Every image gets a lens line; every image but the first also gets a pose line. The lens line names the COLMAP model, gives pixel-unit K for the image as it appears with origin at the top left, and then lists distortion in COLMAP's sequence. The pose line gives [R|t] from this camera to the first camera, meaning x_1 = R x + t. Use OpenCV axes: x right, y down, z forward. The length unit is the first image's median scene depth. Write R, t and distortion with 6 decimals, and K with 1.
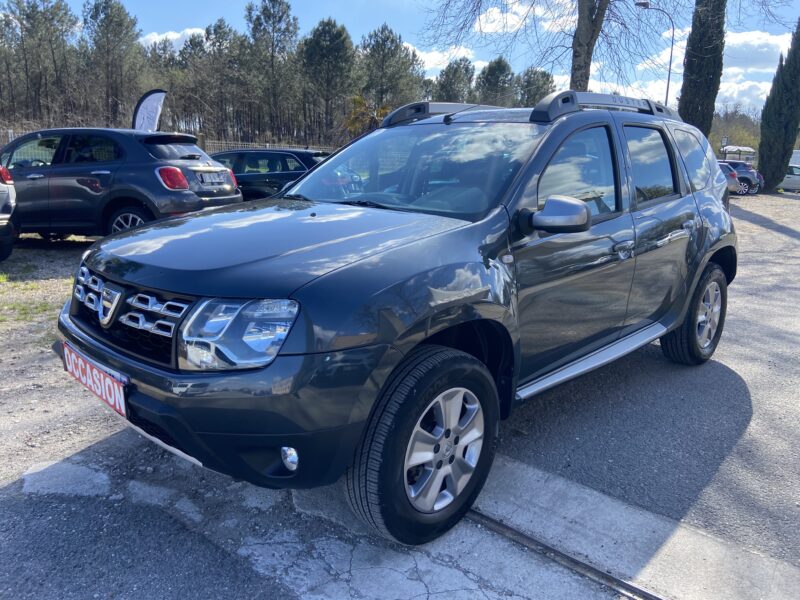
lens RADIAL K [[604.1, 0, 400.8], [0, 604.1, 298.5], [0, 0, 1]] dist [0.091189, -0.104273]
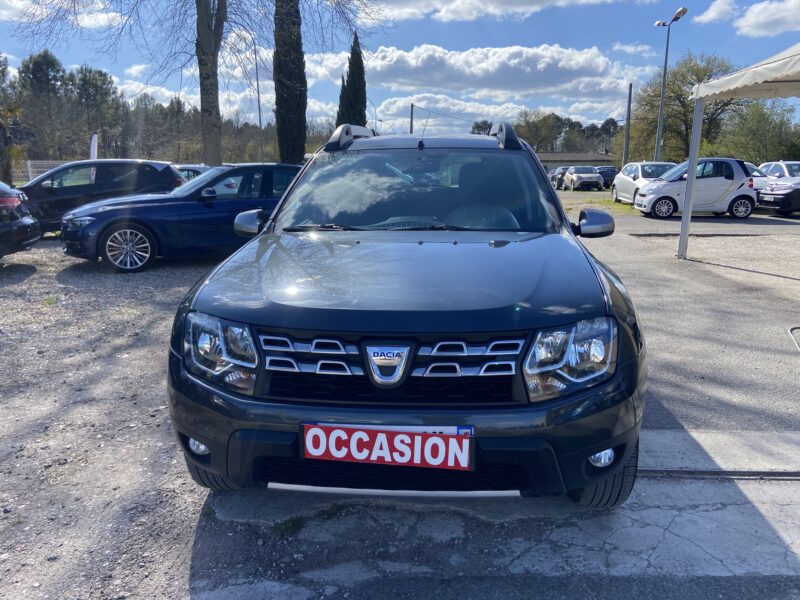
lens RADIAL K [[604.1, 0, 402.2], [0, 604.1, 300.2], [0, 0, 1]] dist [0.091189, -0.104273]
pose [[0.775731, -0.154153, 0.611947, -0.834389], [0.156817, 0.986377, 0.049686, -0.102732], [-0.611269, 0.057421, 0.789337, 0.235177]]
